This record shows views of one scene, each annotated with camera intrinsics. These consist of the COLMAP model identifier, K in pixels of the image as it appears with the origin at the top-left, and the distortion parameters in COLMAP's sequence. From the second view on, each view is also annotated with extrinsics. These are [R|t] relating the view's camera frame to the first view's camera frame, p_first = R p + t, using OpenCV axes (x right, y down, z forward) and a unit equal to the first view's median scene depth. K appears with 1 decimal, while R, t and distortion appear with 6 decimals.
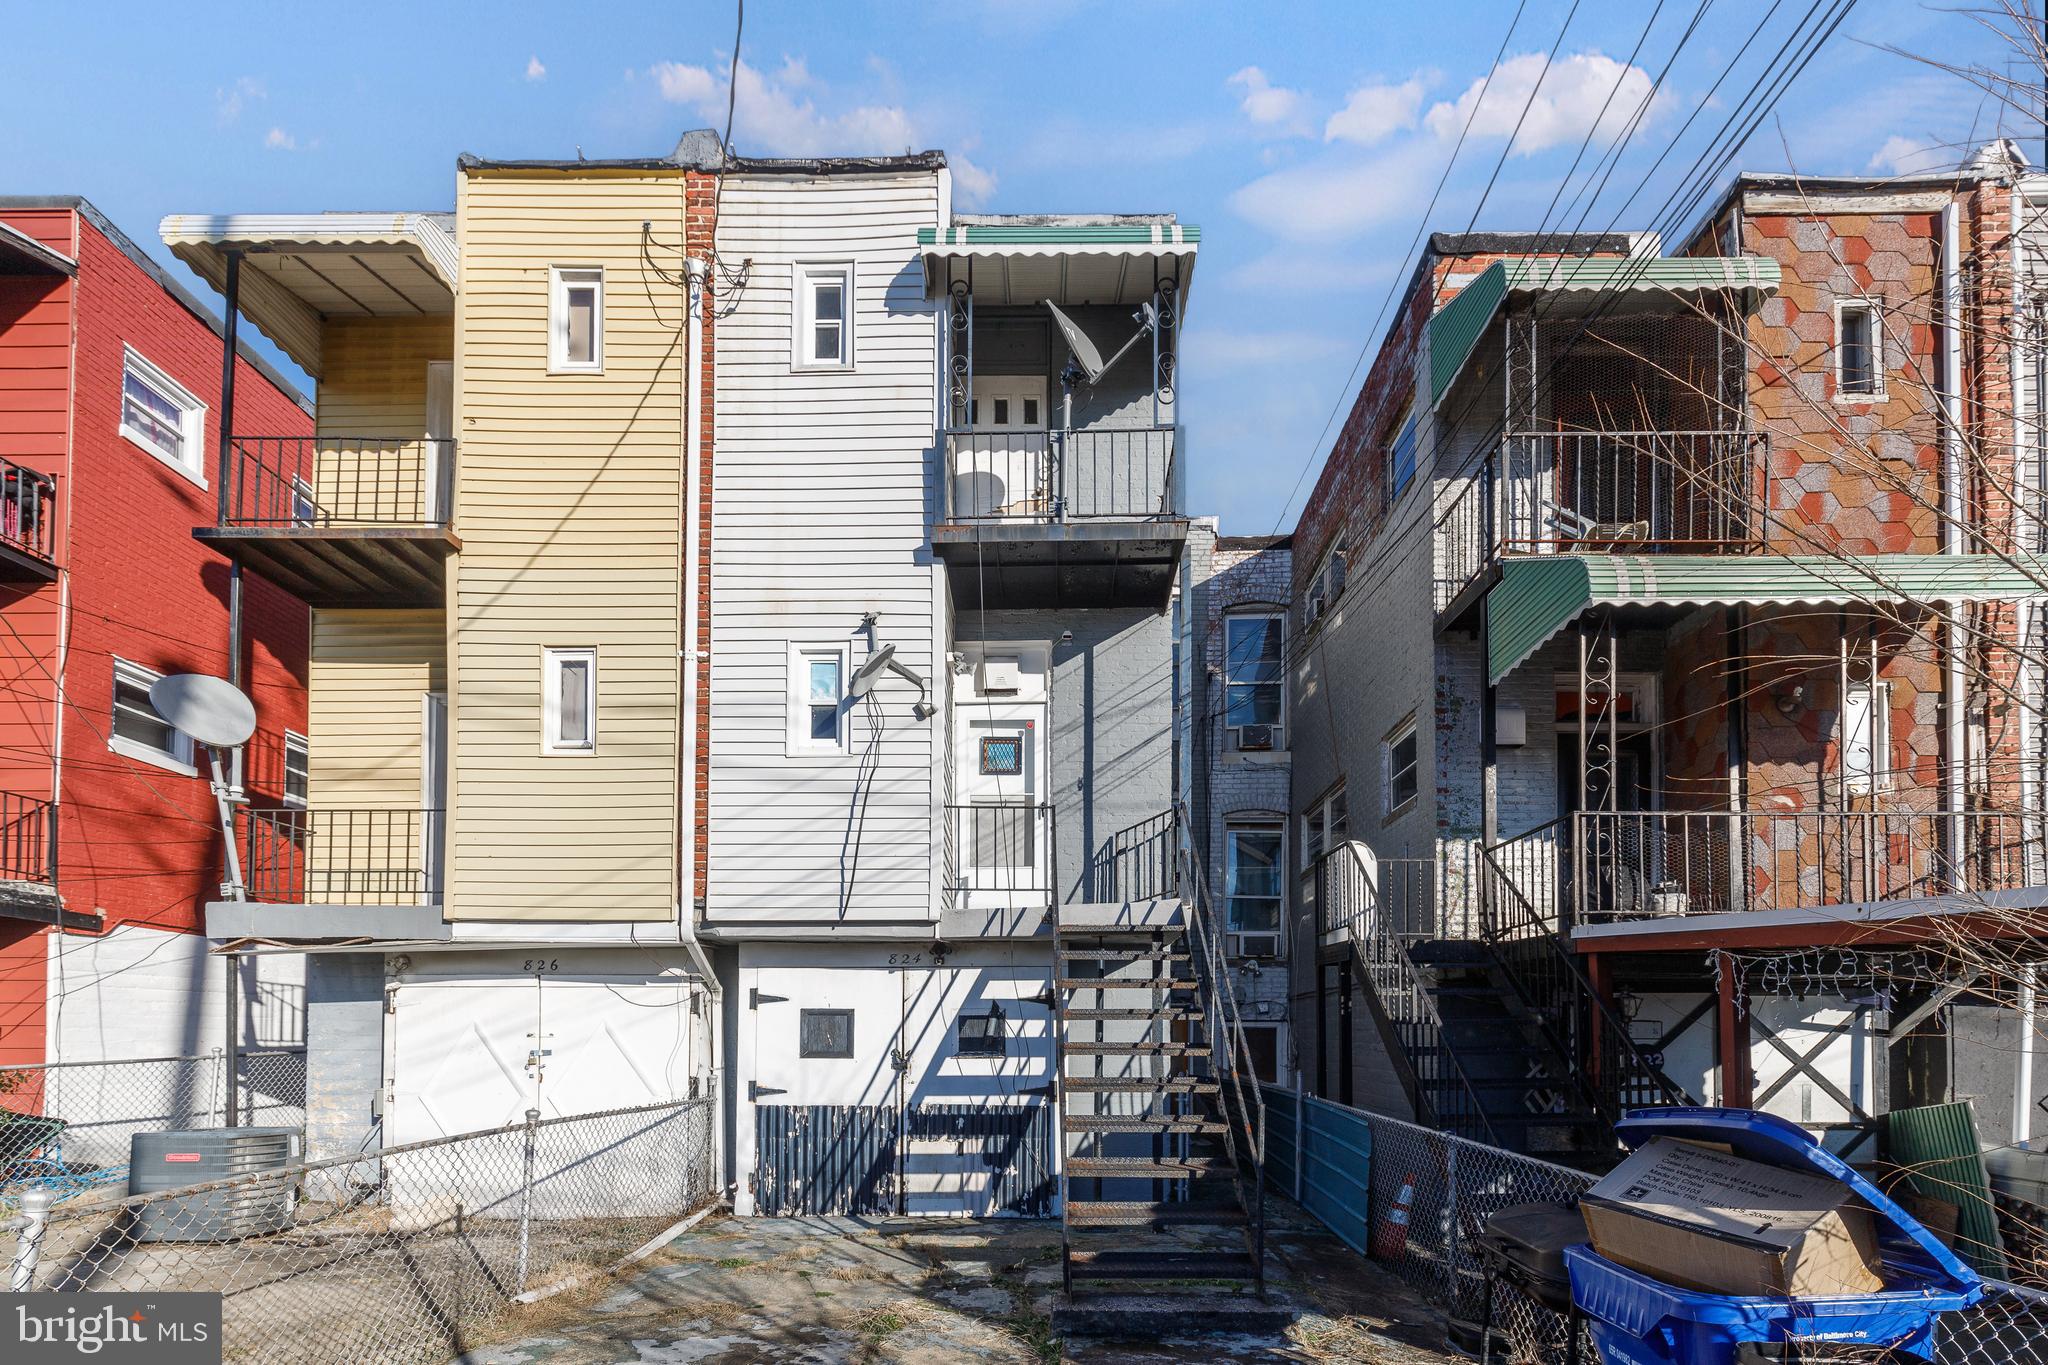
lens RADIAL K [[918.3, 0, 1066.3], [0, 918.3, 904.4], [0, 0, 1]] dist [0.000830, -0.001124]
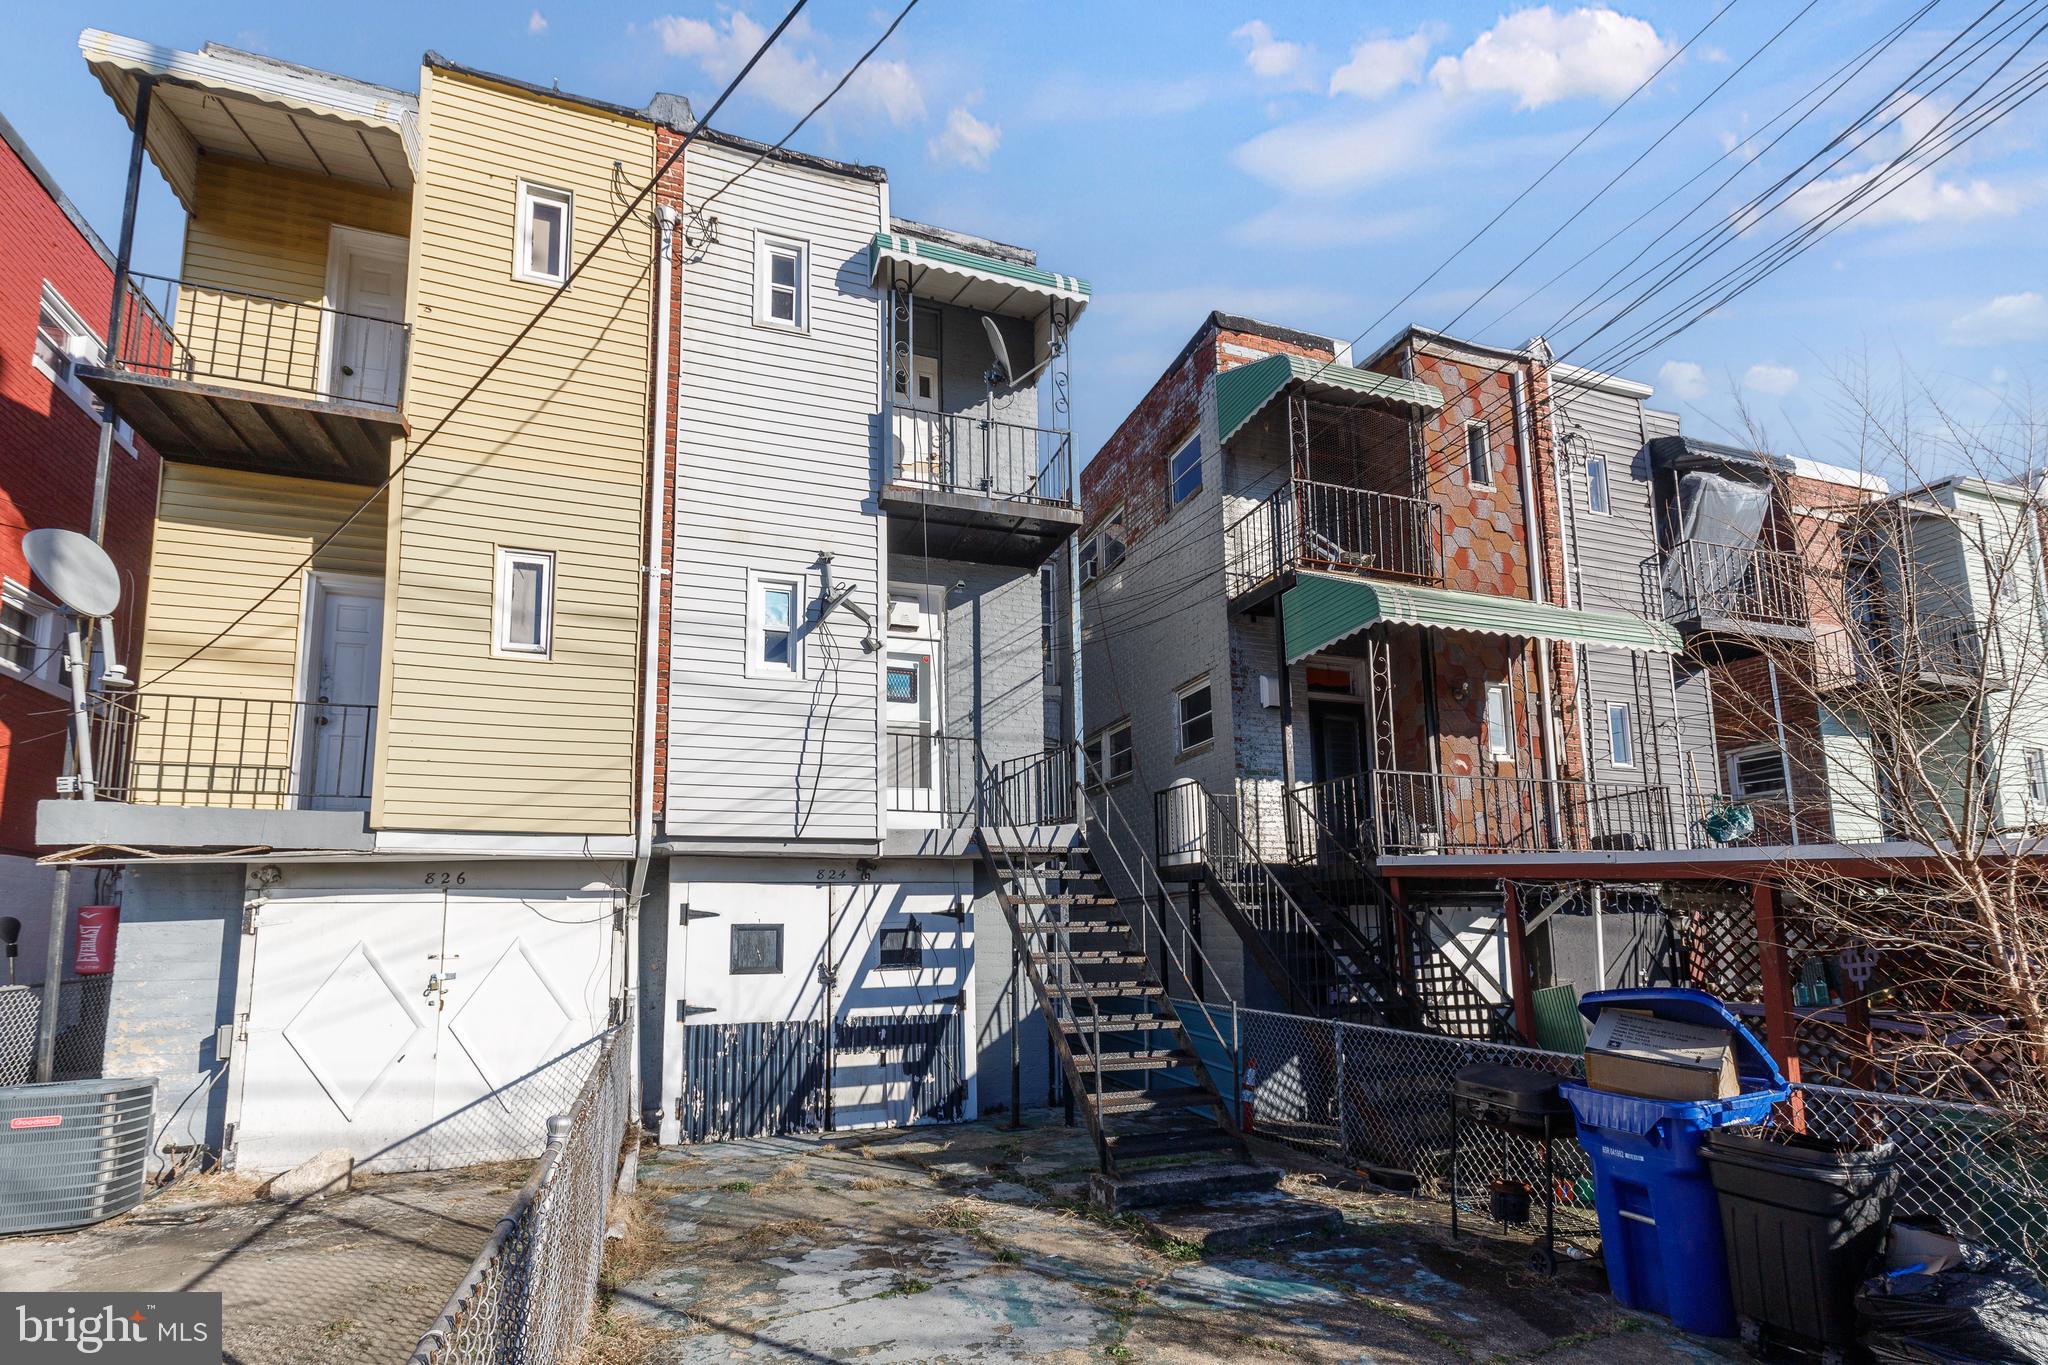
lens RADIAL K [[918.3, 0, 1010.7], [0, 918.3, 687.7], [0, 0, 1]] dist [0.000830, -0.001124]
pose [[0.937483, 0.078059, 0.339164, -0.353928], [-0.034182, 0.990462, -0.133476, -0.018926], [-0.346348, 0.113538, 0.931210, -0.072781]]
